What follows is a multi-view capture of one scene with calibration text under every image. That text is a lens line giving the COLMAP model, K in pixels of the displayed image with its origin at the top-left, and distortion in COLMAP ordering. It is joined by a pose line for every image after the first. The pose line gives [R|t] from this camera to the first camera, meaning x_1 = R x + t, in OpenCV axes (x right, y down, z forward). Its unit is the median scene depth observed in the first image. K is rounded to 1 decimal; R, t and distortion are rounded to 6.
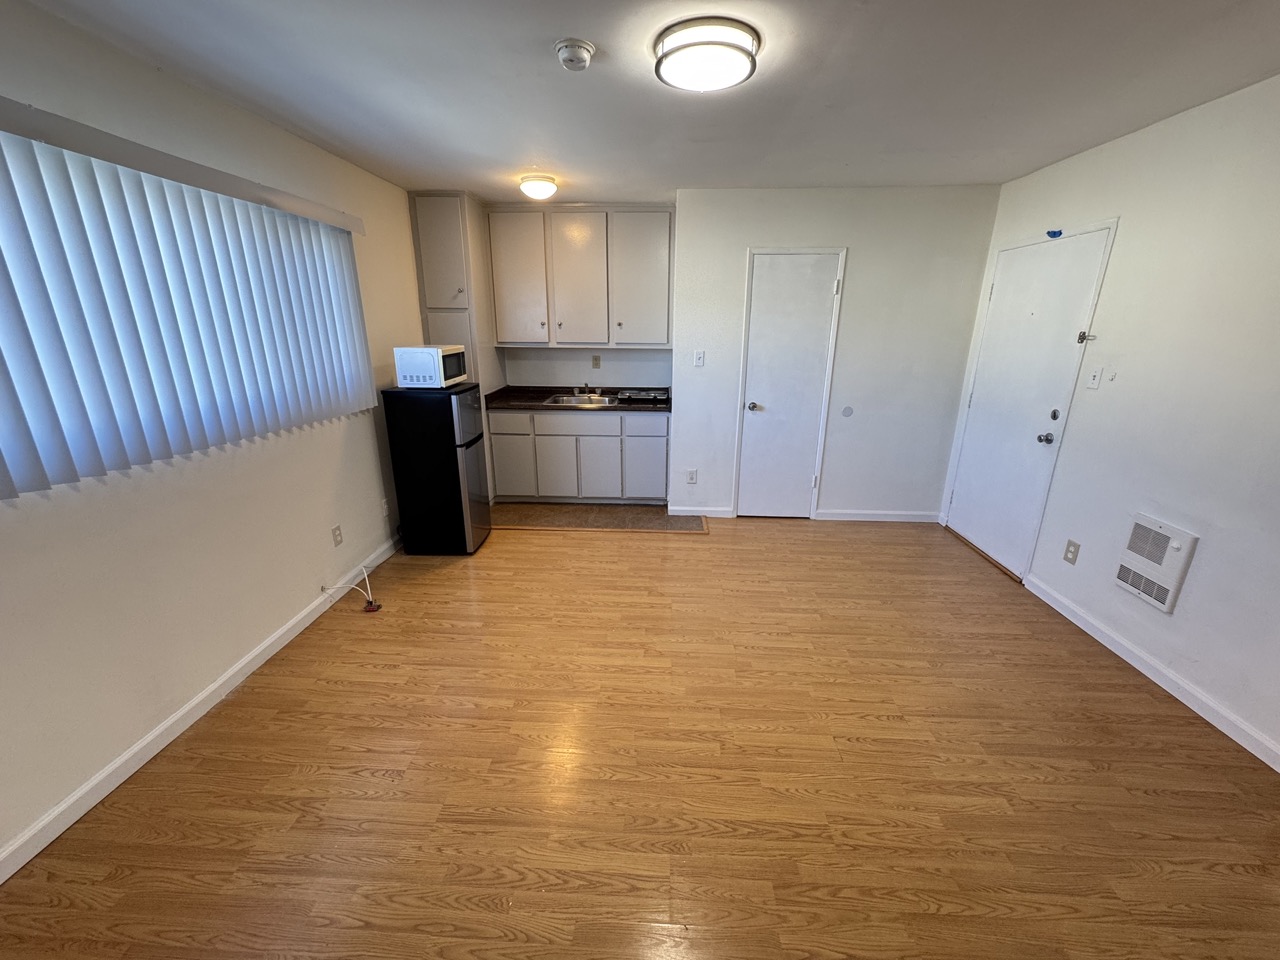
lens RADIAL K [[509.5, 0, 641.7], [0, 509.5, 483.2], [0, 0, 1]] dist [-0.002585, 0.000418]
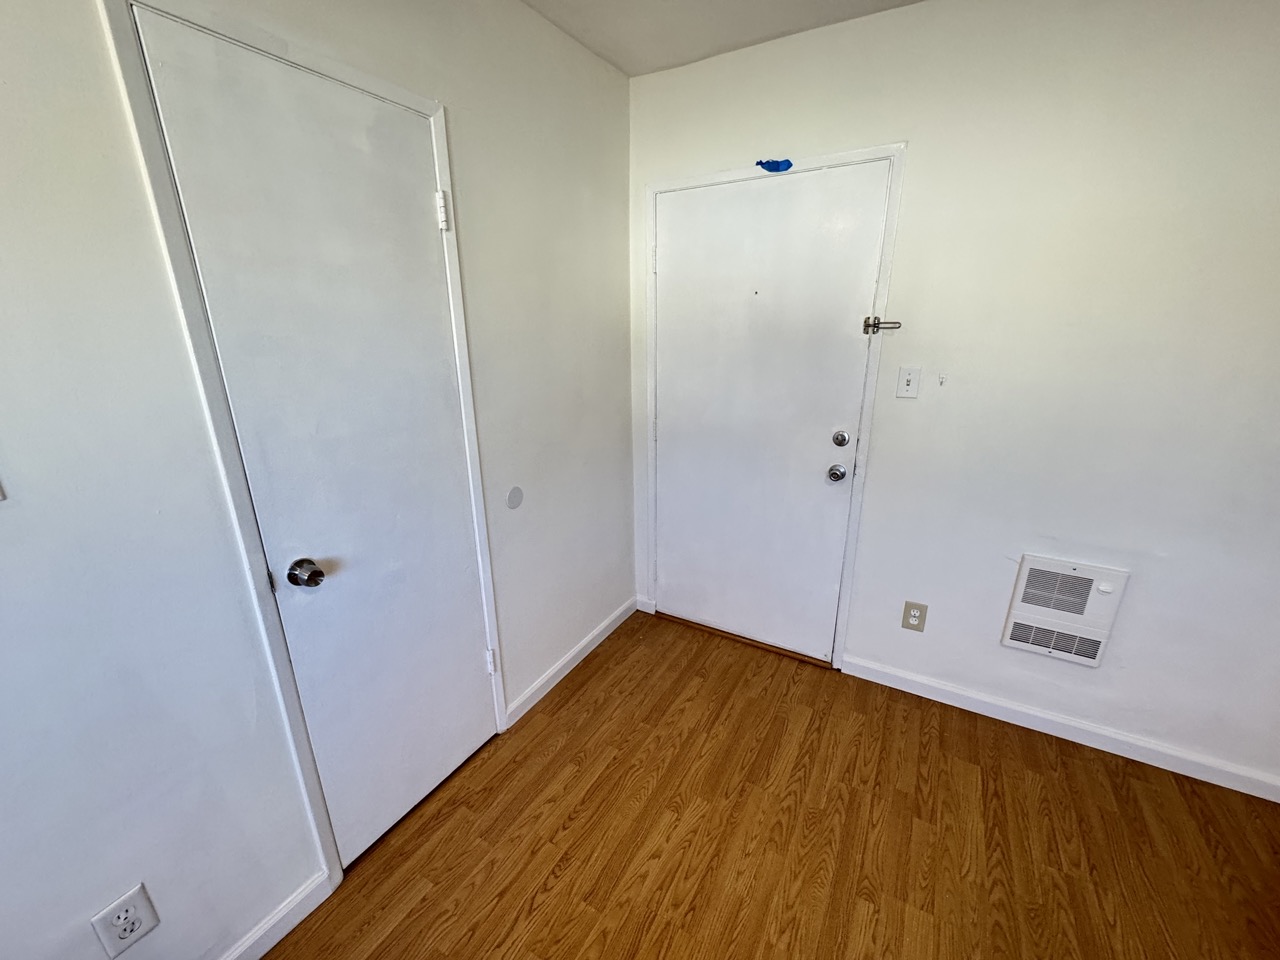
lens RADIAL K [[509.5, 0, 640.4], [0, 509.5, 483.2], [0, 0, 1]] dist [-0.002585, 0.000418]
pose [[0.459979, -0.272478, 0.845089, 0.079907], [0.276728, 0.948341, 0.155147, -0.235942], [-0.843707, 0.162495, 0.511619, 0.804796]]
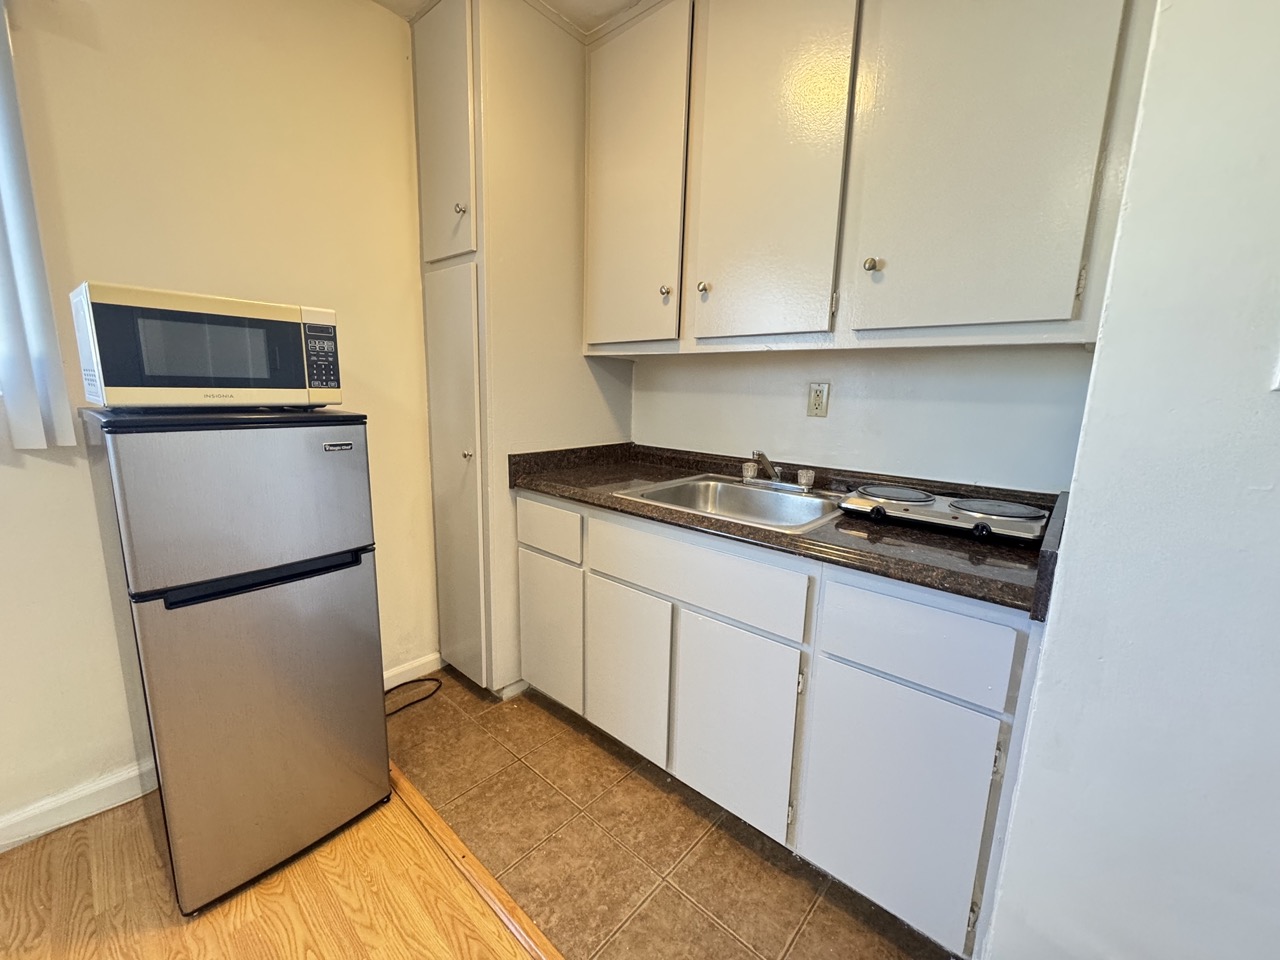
lens RADIAL K [[509.5, 0, 641.3], [0, 509.5, 482.1], [0, 0, 1]] dist [-0.002585, 0.000418]
pose [[0.778991, 0.125342, -0.614380, 0.064406], [-0.209374, 0.975576, -0.066441, -0.185082], [0.591047, 0.180392, 0.786208, 0.931764]]
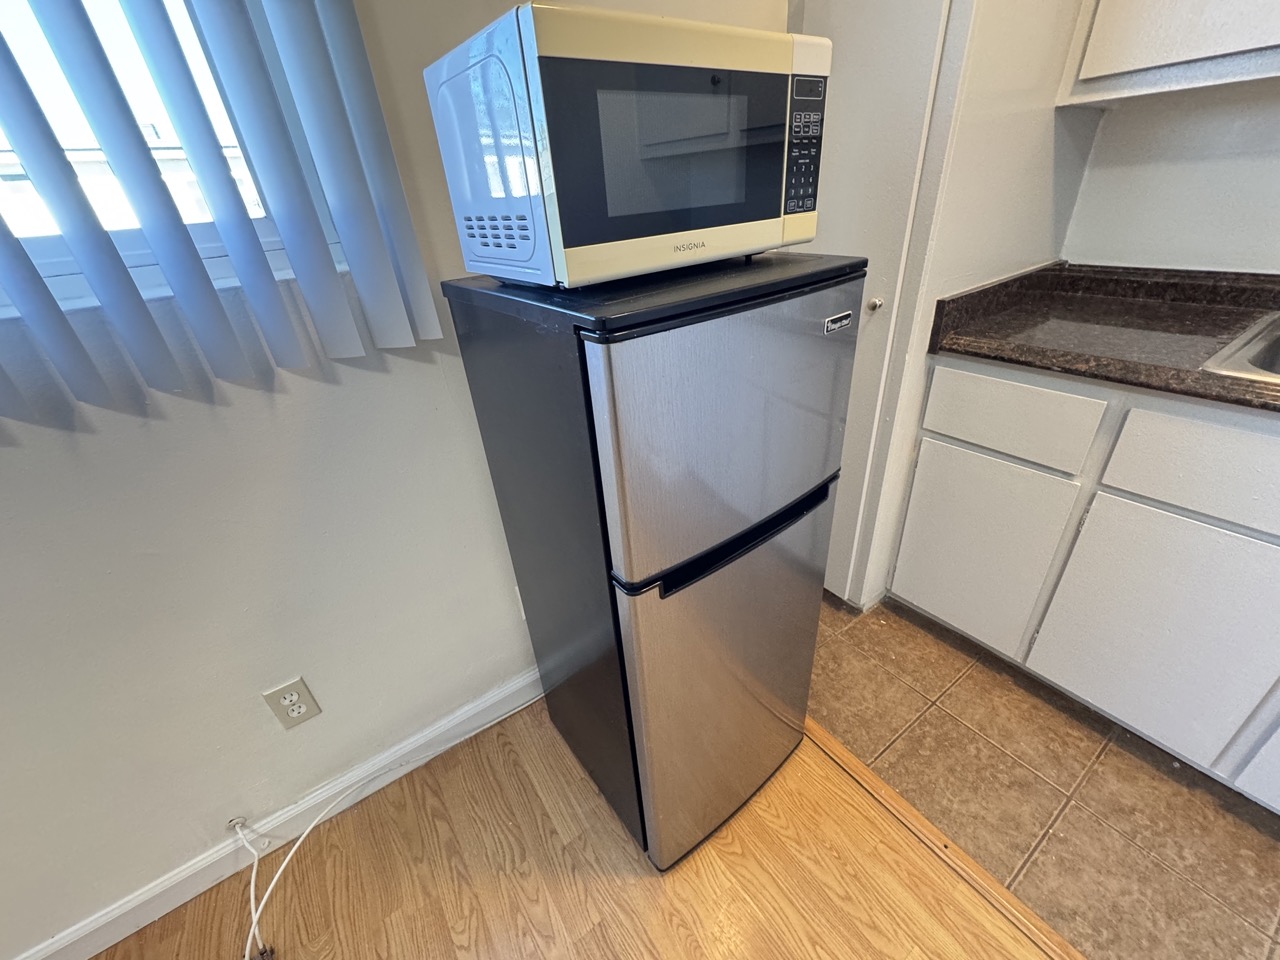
lens RADIAL K [[509.5, 0, 643.9], [0, 509.5, 482.4], [0, 0, 1]] dist [-0.002585, 0.000418]
pose [[0.605613, 0.346922, -0.716155, -0.219286], [-0.165148, 0.935165, 0.313358, -0.179423], [0.778434, -0.071502, 0.623641, 0.884289]]
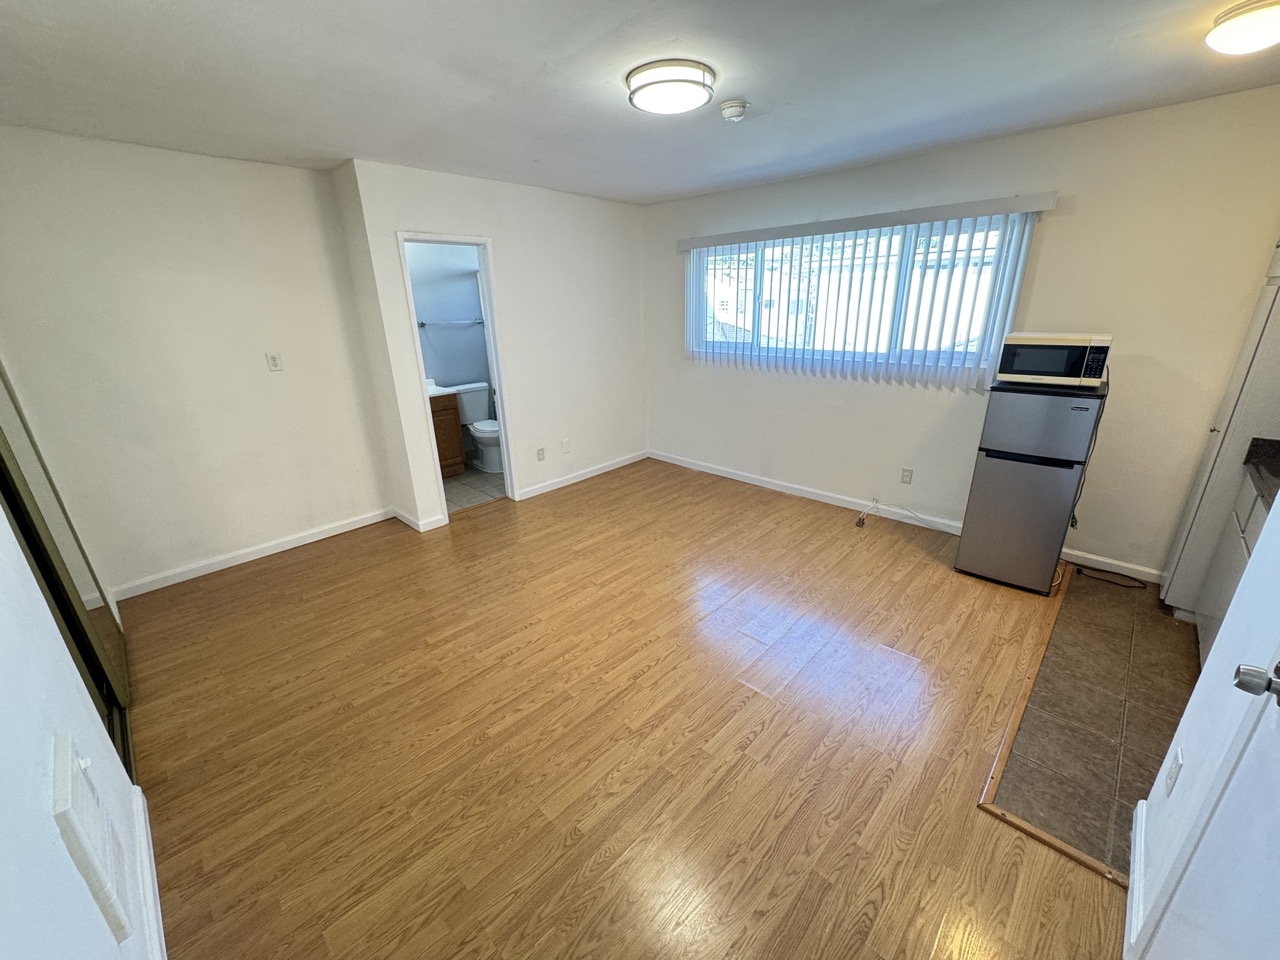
lens RADIAL K [[509.5, 0, 641.6], [0, 509.5, 483.0], [0, 0, 1]] dist [-0.002585, 0.000418]
pose [[-0.660490, 0.258324, -0.704998, 0.660611], [-0.207736, 0.839427, 0.502203, -0.343053], [0.721526, 0.478154, -0.500769, 1.053247]]
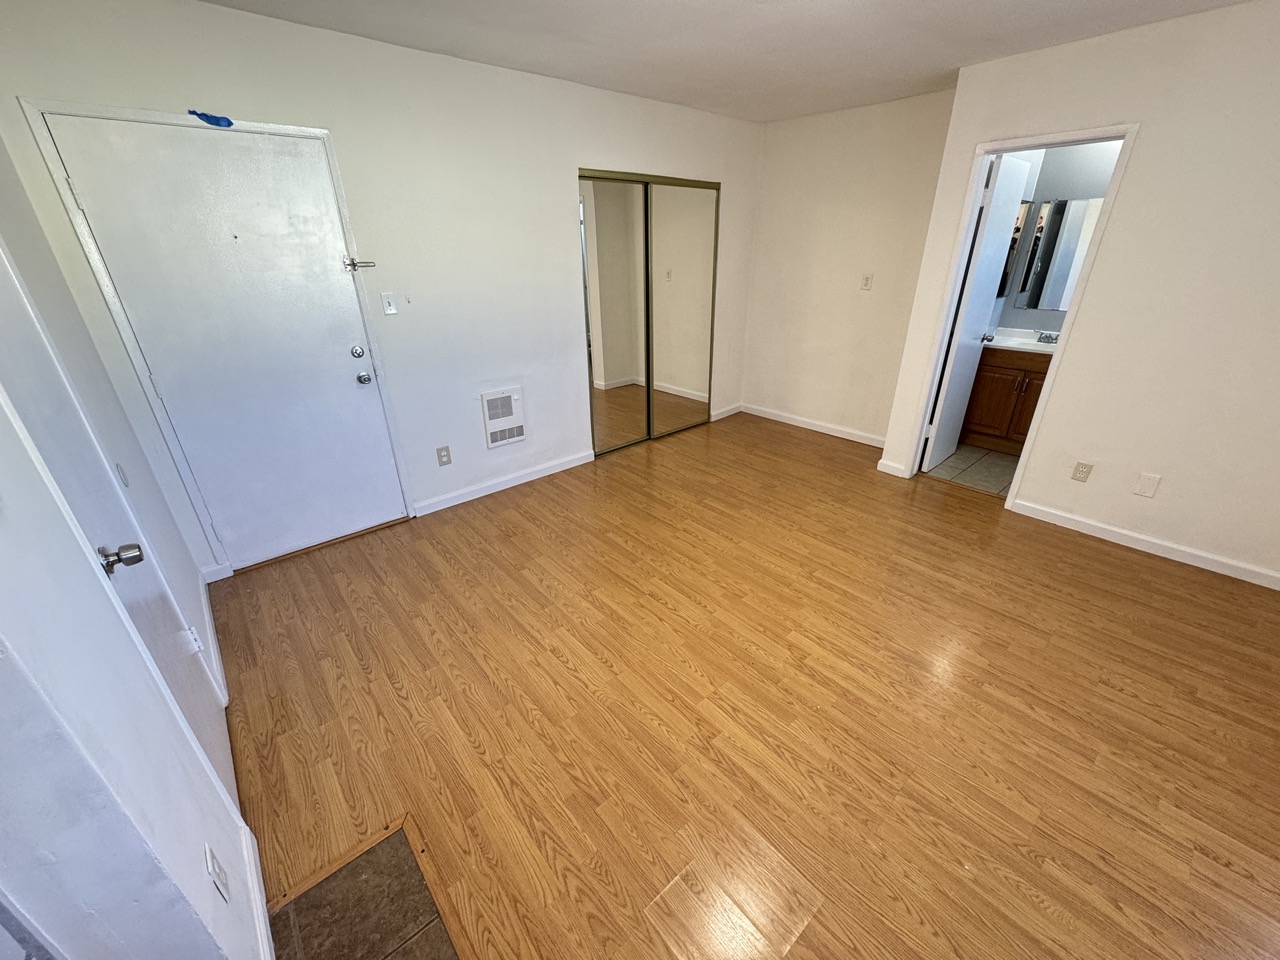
lens RADIAL K [[509.5, 0, 640.4], [0, 509.5, 483.1], [0, 0, 1]] dist [-0.002585, 0.000418]
pose [[-0.690125, -0.307910, 0.654919, -0.208826], [0.221484, 0.771683, 0.596196, -0.354831], [-0.688965, 0.556503, -0.464361, 1.098443]]
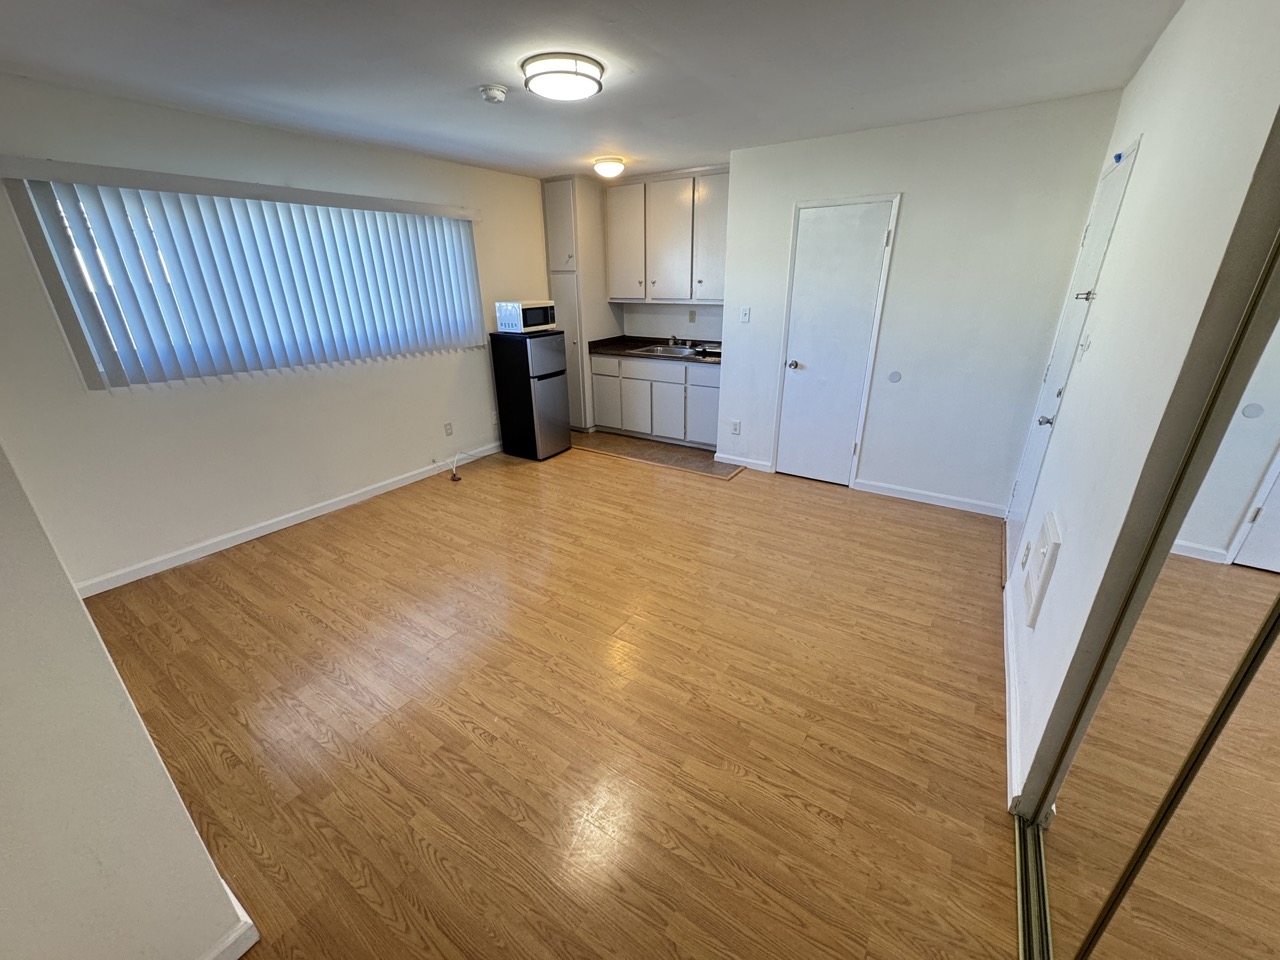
lens RADIAL K [[509.5, 0, 641.9], [0, 509.5, 482.7], [0, 0, 1]] dist [-0.002585, 0.000418]
pose [[0.860518, 0.176496, -0.477868, 0.588443], [-0.137097, 0.983690, 0.116440, 0.004182], [0.490625, -0.034684, 0.870680, -0.040300]]
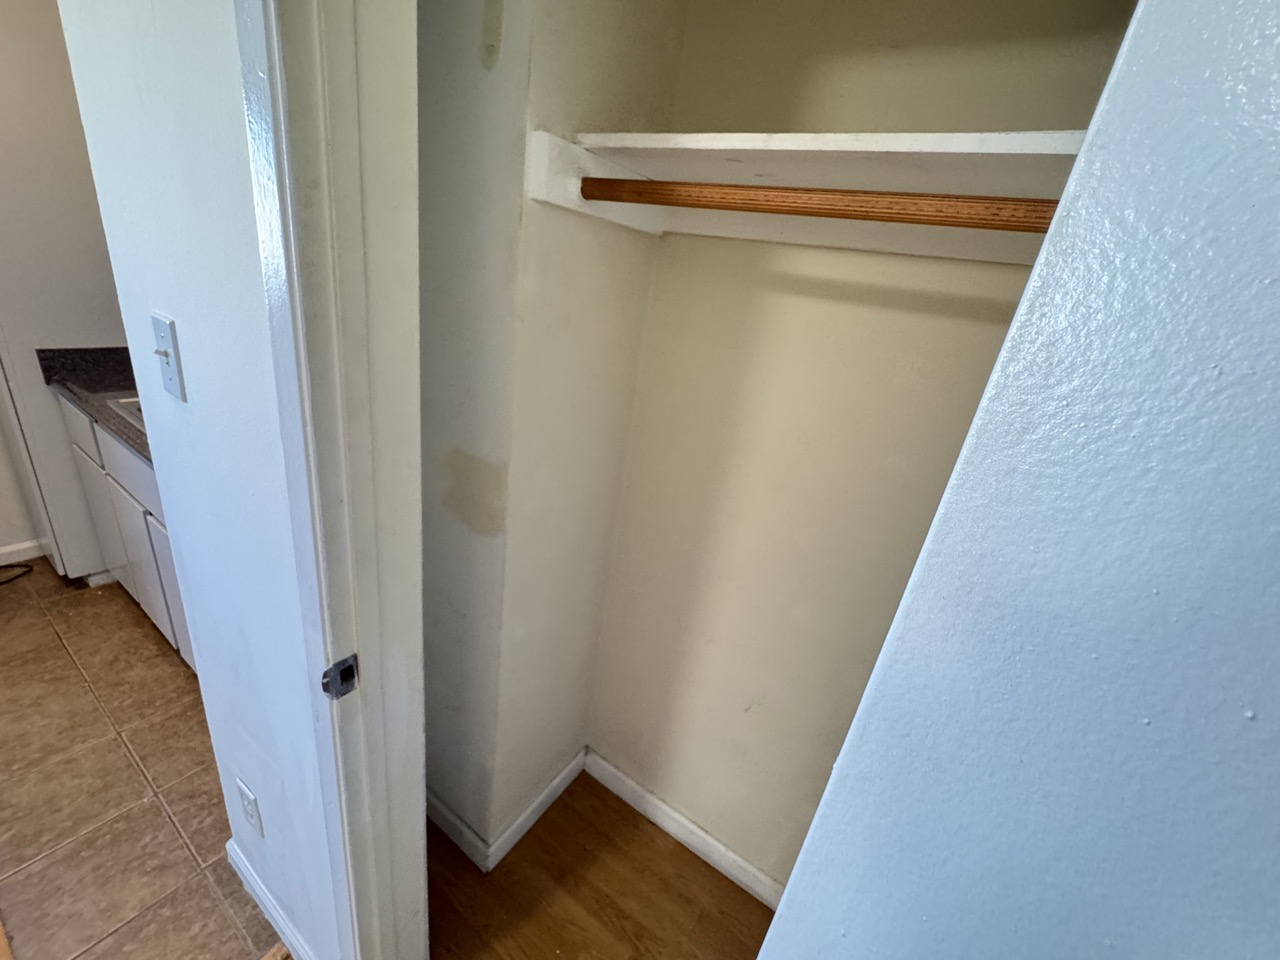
lens RADIAL K [[509.5, 0, 634.8], [0, 509.5, 490.5], [0, 0, 1]] dist [-0.002585, 0.000418]
pose [[0.845745, 0.308386, -0.435446, 0.413897], [-0.291924, 0.950529, 0.106182, -0.319329], [0.446649, 0.037314, 0.893931, 1.088802]]
